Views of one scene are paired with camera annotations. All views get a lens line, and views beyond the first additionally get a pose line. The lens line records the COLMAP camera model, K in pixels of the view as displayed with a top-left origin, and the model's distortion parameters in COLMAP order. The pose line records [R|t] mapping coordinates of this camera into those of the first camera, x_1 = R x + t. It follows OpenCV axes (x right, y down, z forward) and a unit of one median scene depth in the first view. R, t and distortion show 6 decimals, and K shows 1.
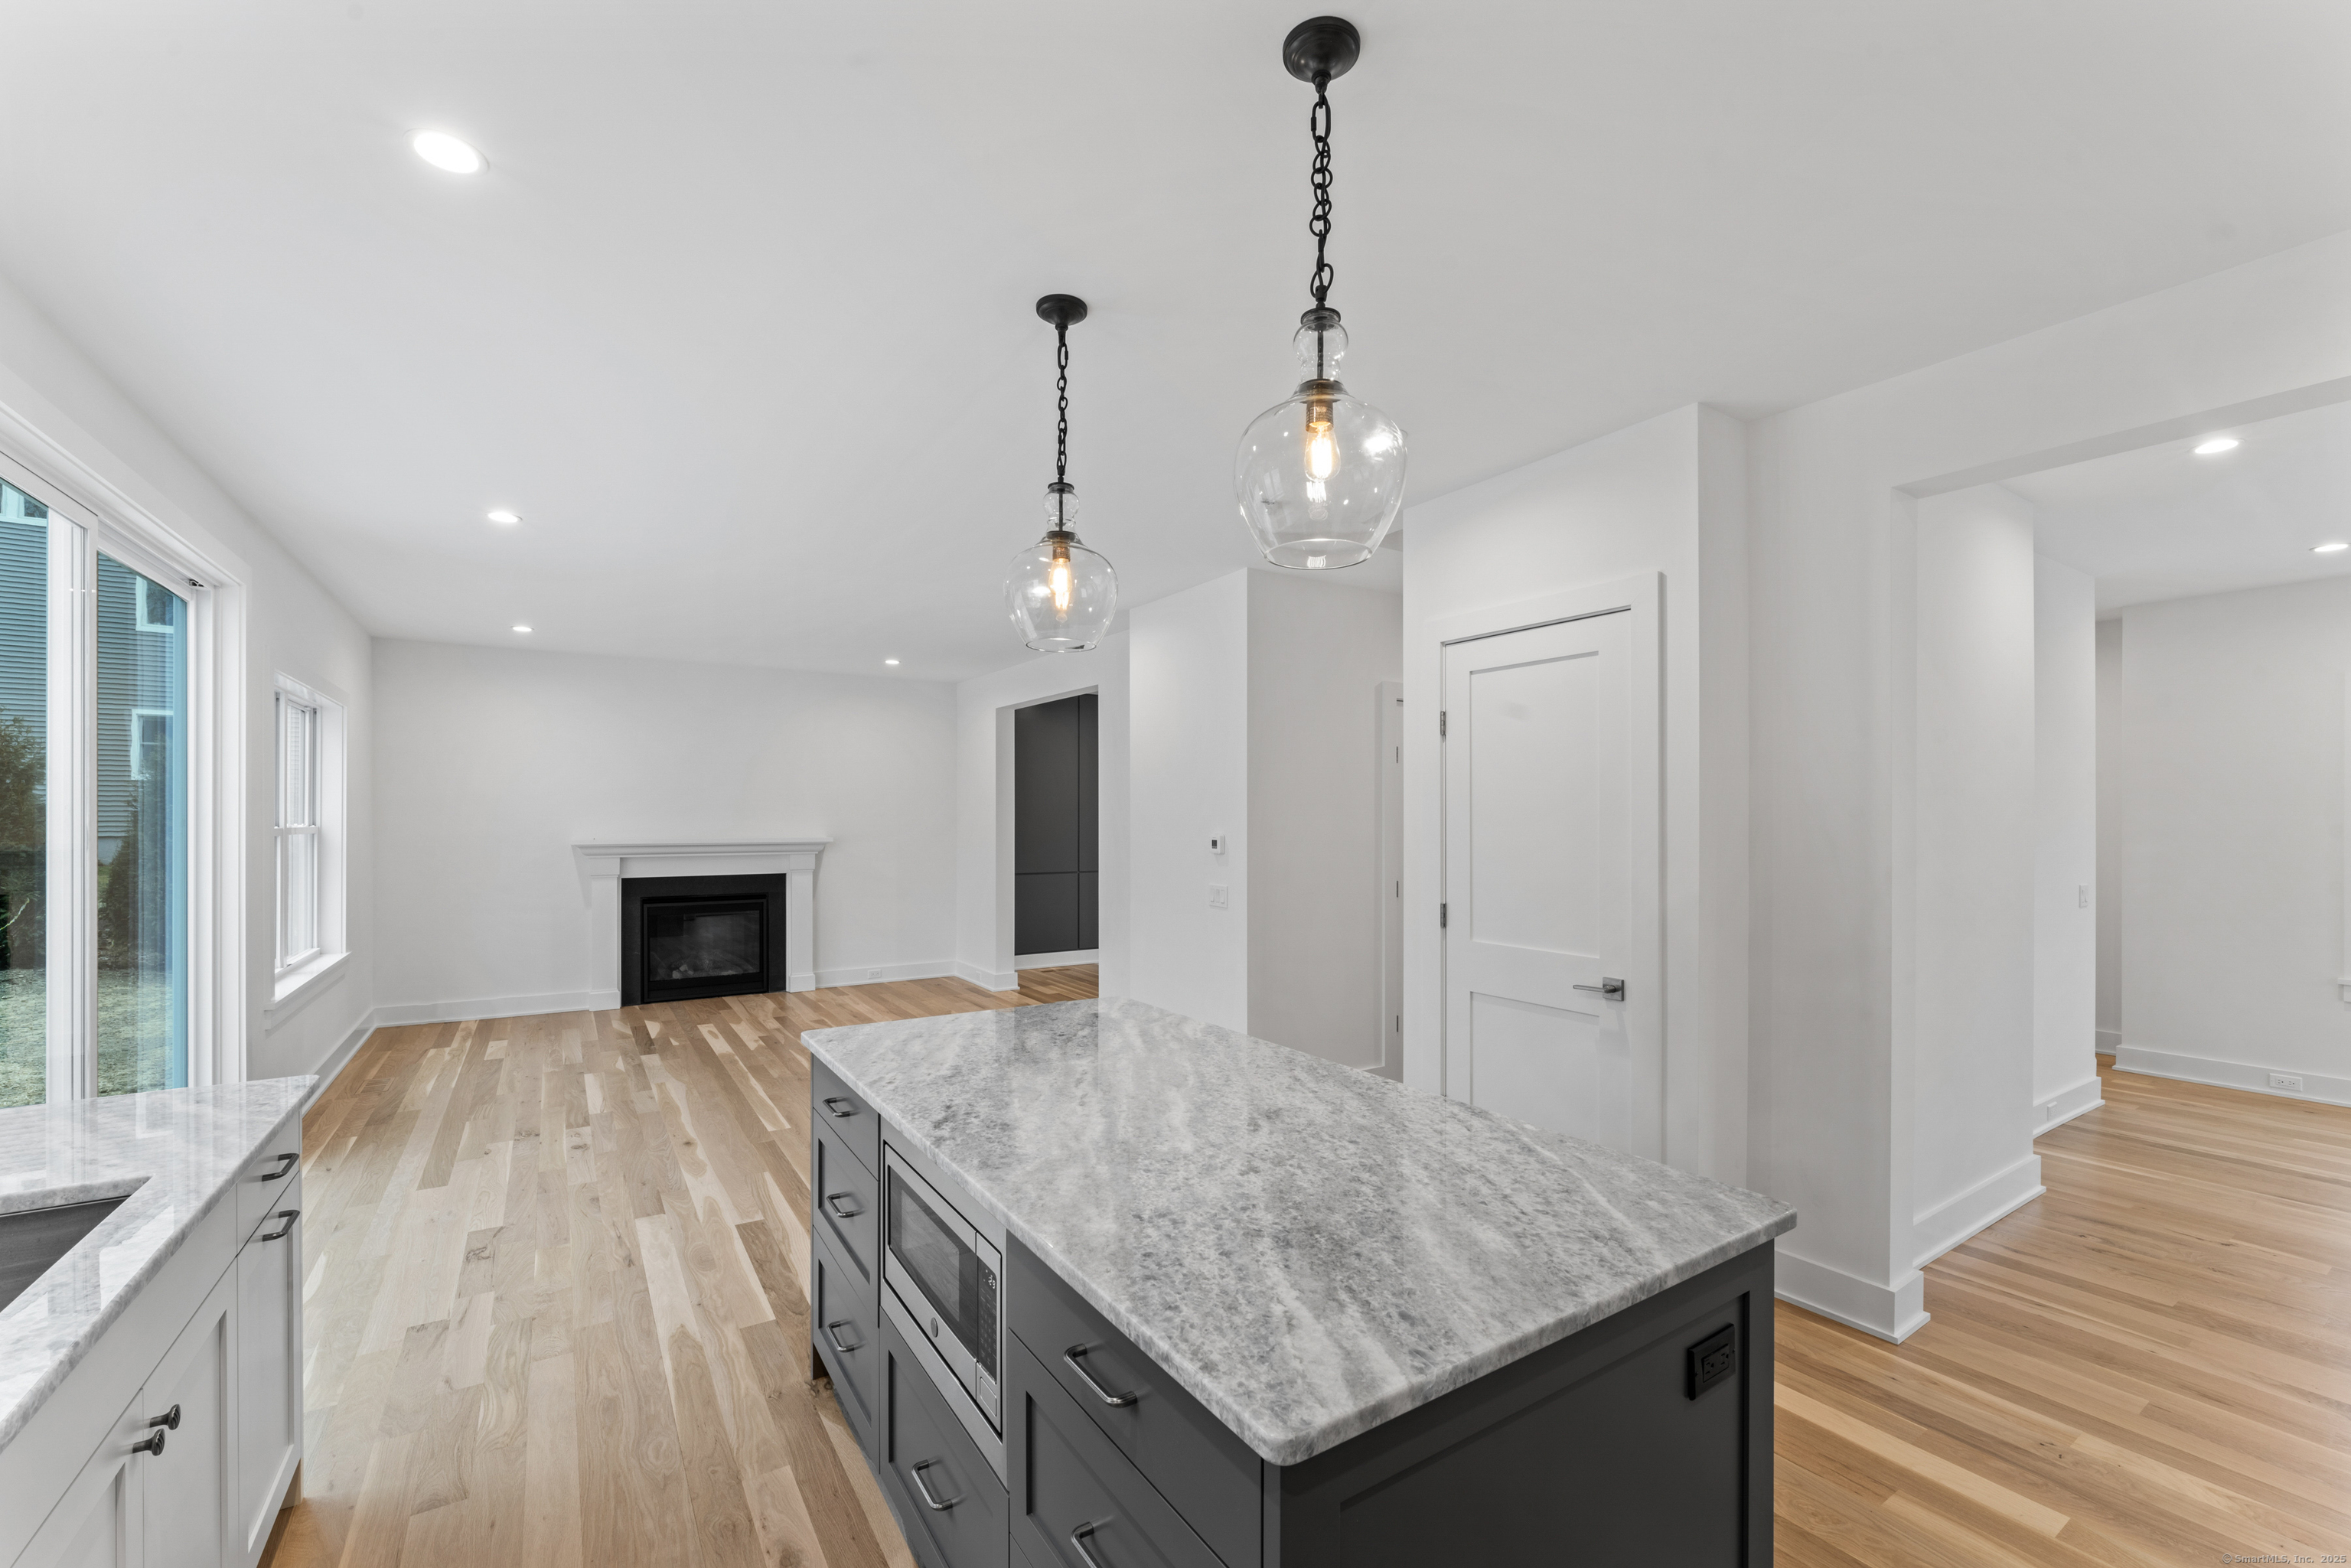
lens RADIAL K [[948.4, 0, 1163.3], [0, 948.4, 819.3], [0, 0, 1]] dist [0.000314, 0.001021]
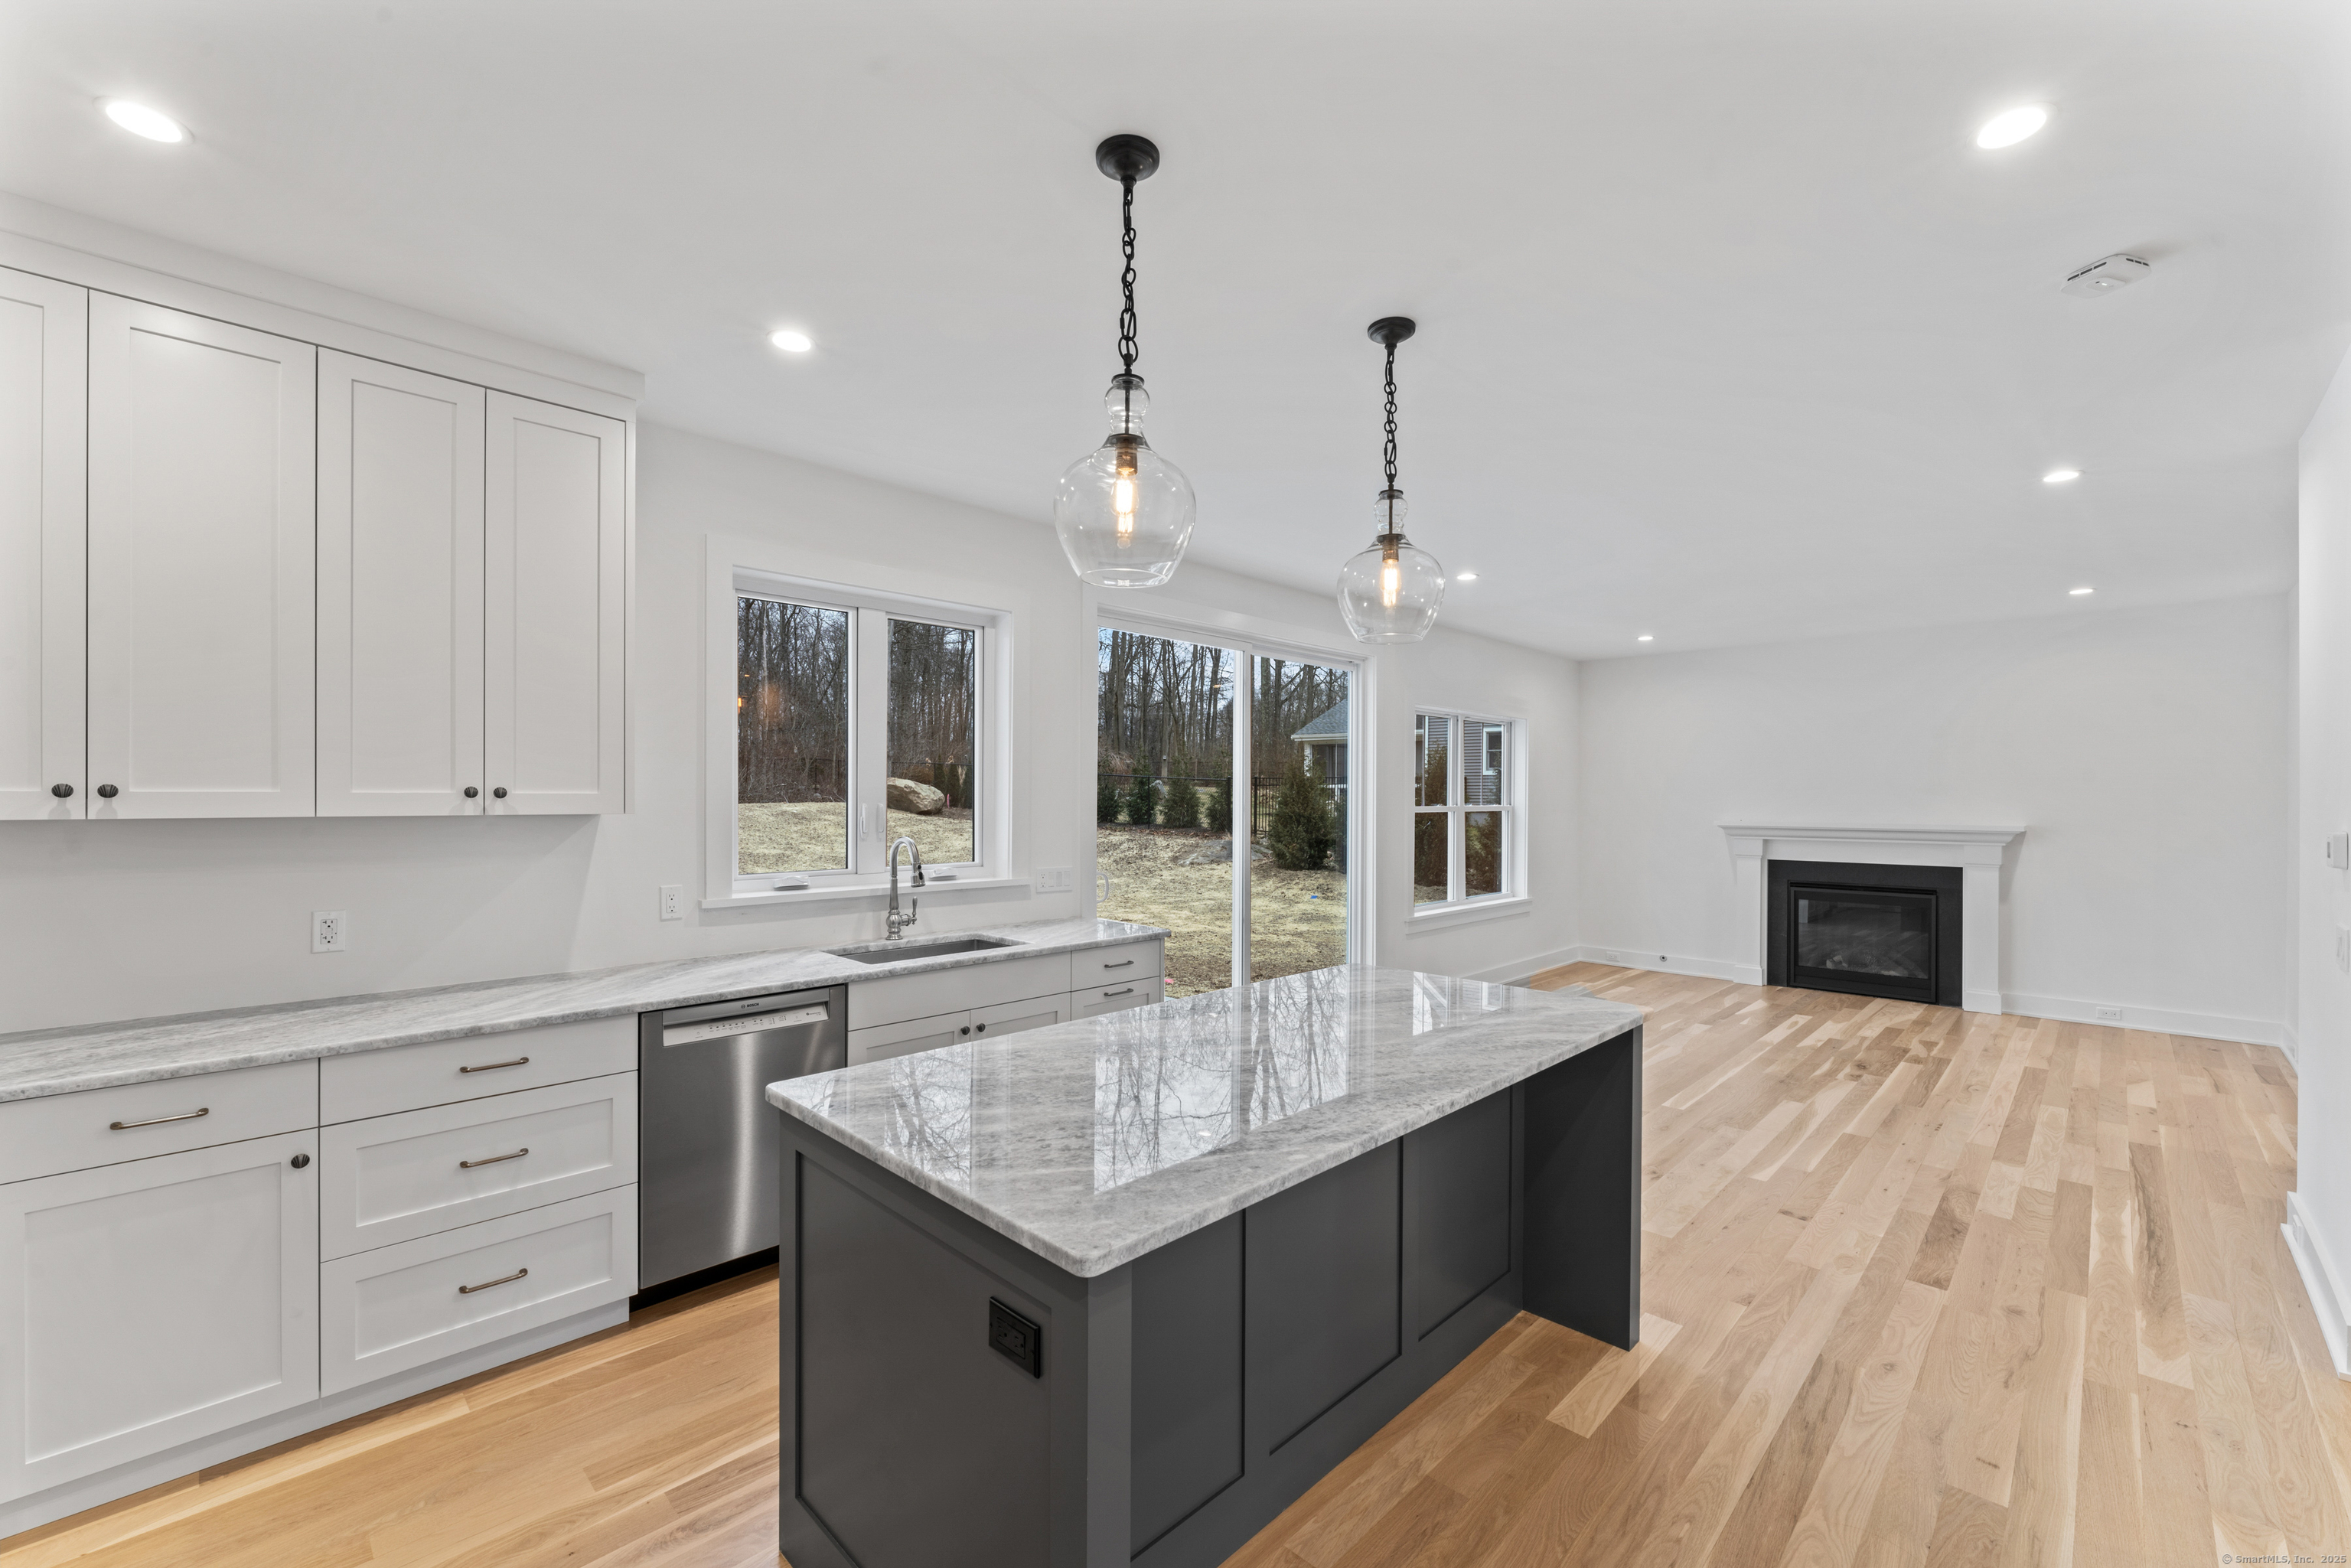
lens RADIAL K [[948.4, 0, 1193.4], [0, 948.4, 794.9], [0, 0, 1]] dist [0.000314, 0.001021]
pose [[0.229791, -0.003163, -0.973235, 0.686625], [-0.005119, 0.999977, -0.004459, 0.002236], [0.973227, 0.006006, 0.229769, 0.409349]]
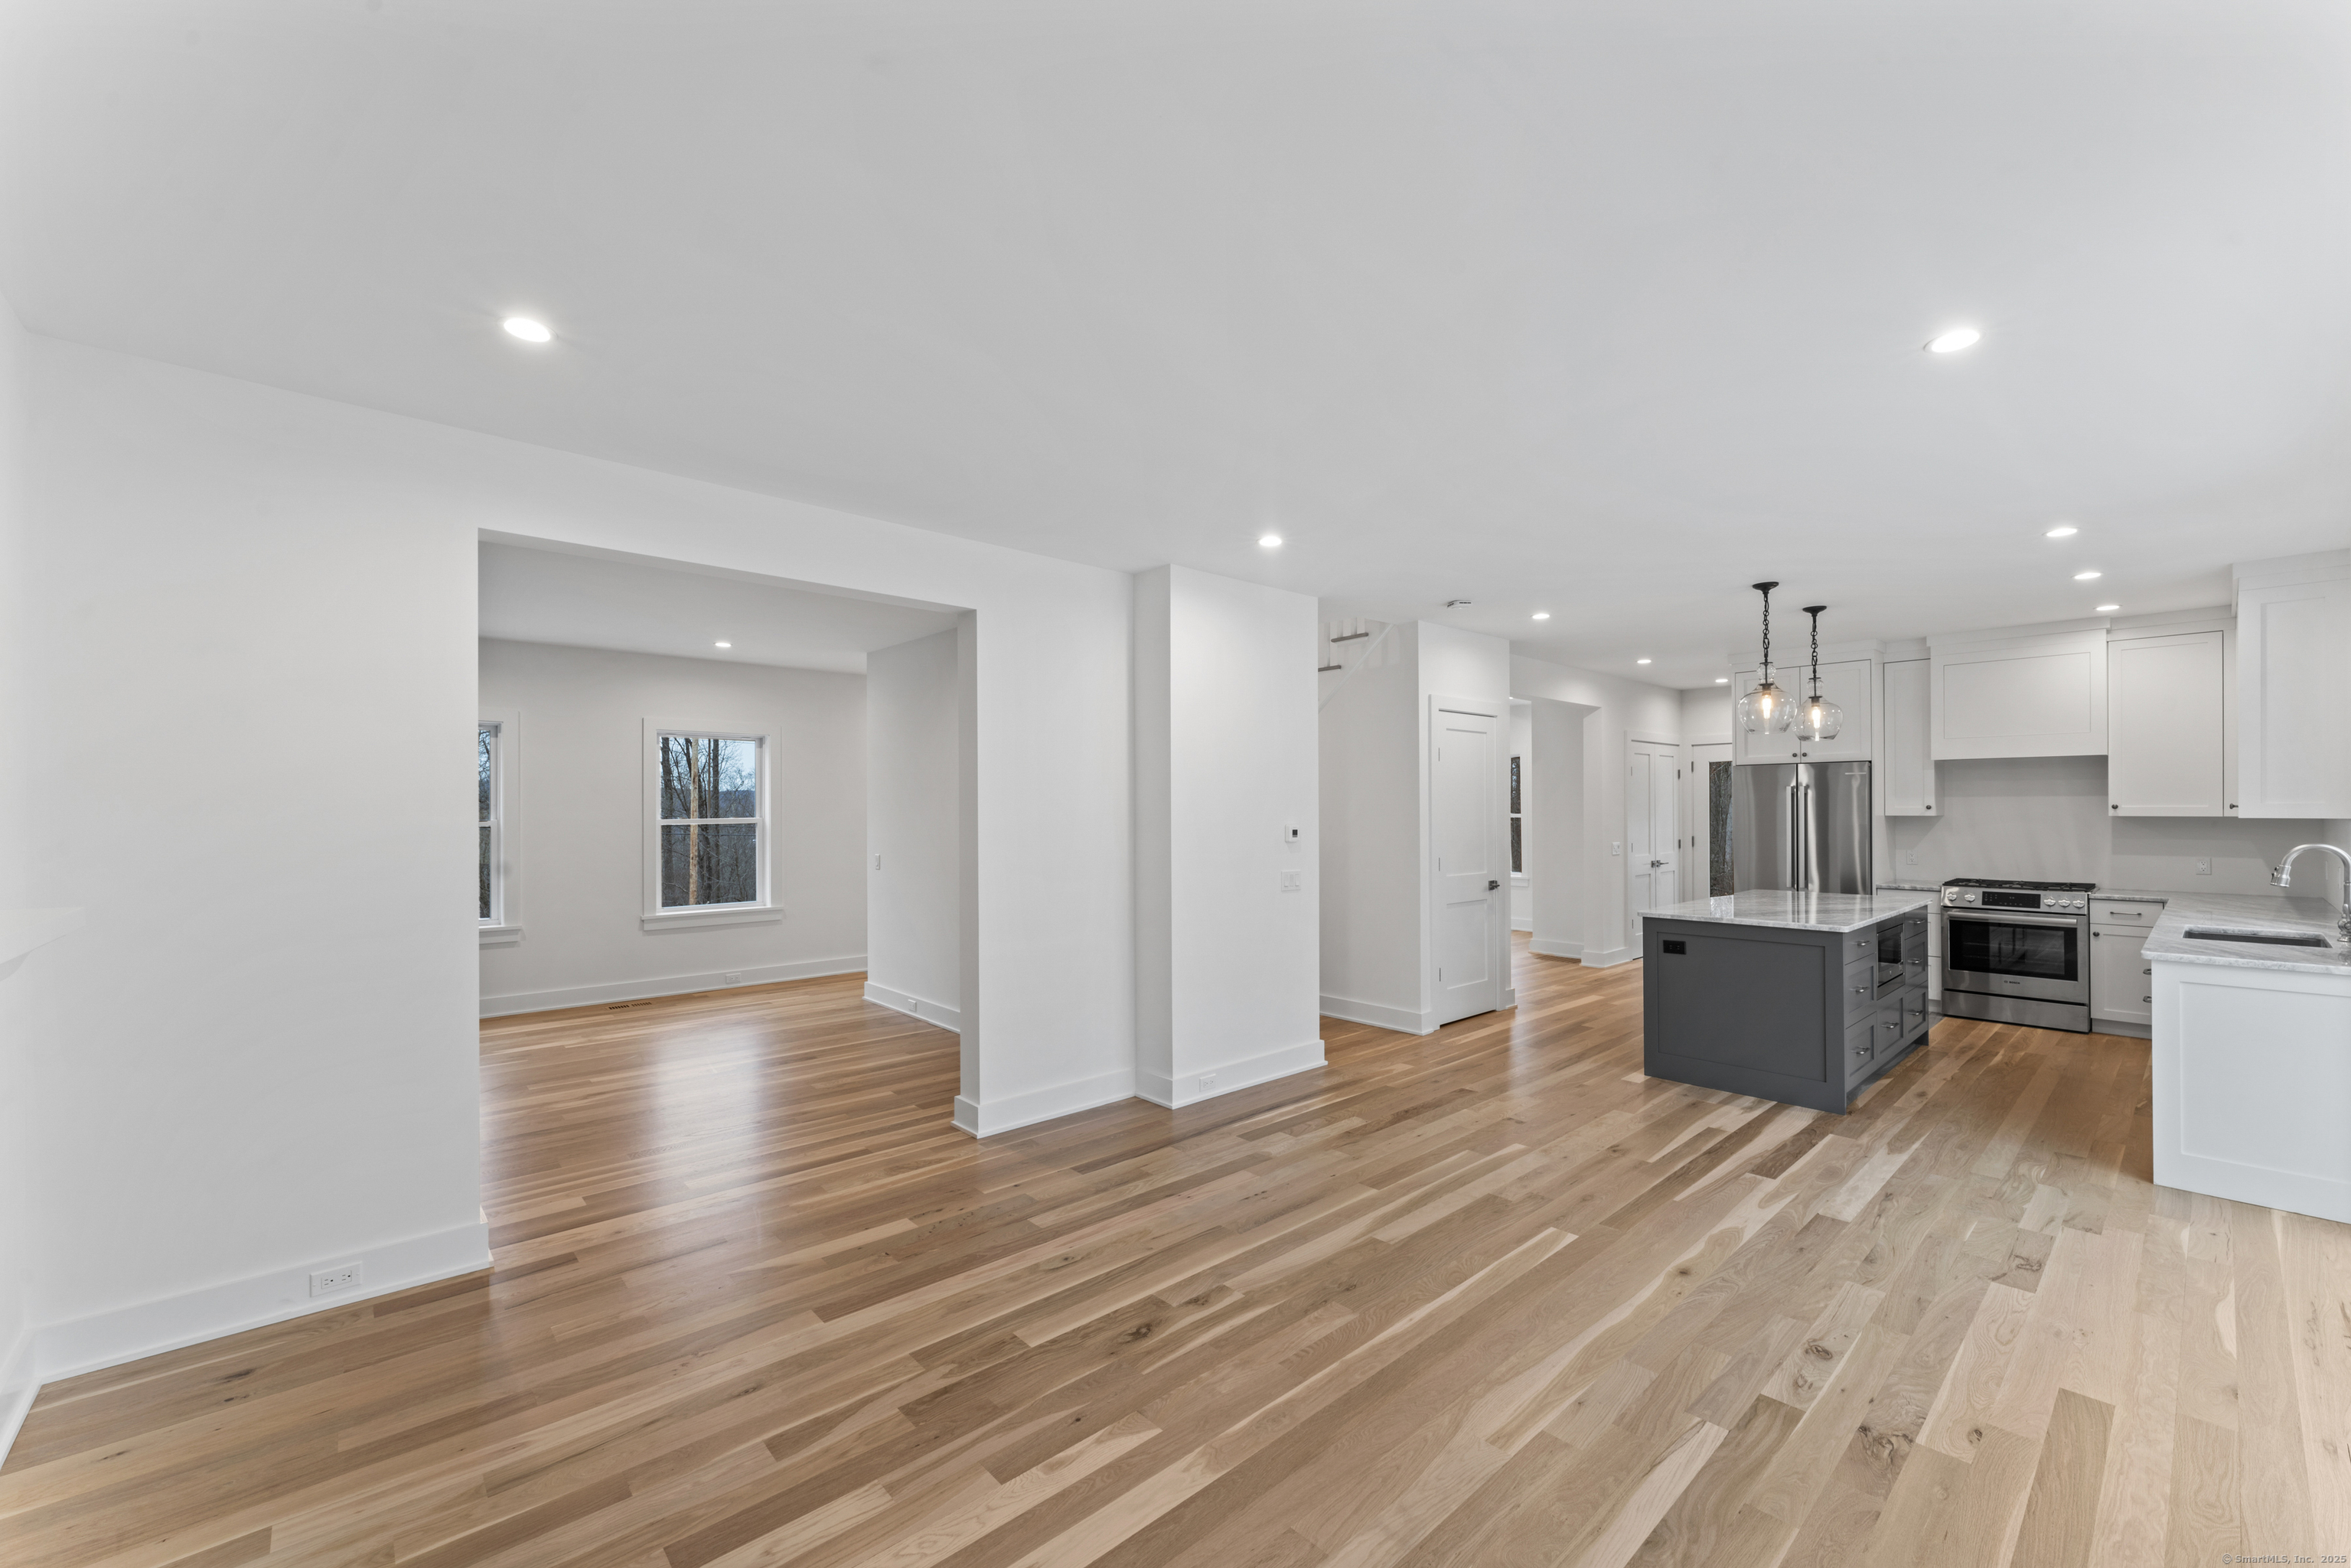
lens RADIAL K [[948.4, 0, 1172.0], [0, 948.4, 806.0], [0, 0, 1]] dist [0.000314, 0.001021]
pose [[-0.163578, 0.007030, 0.986505, -1.621851], [0.005750, 0.999964, -0.006172, 0.000298], [-0.986514, 0.004663, -0.163612, 2.128105]]
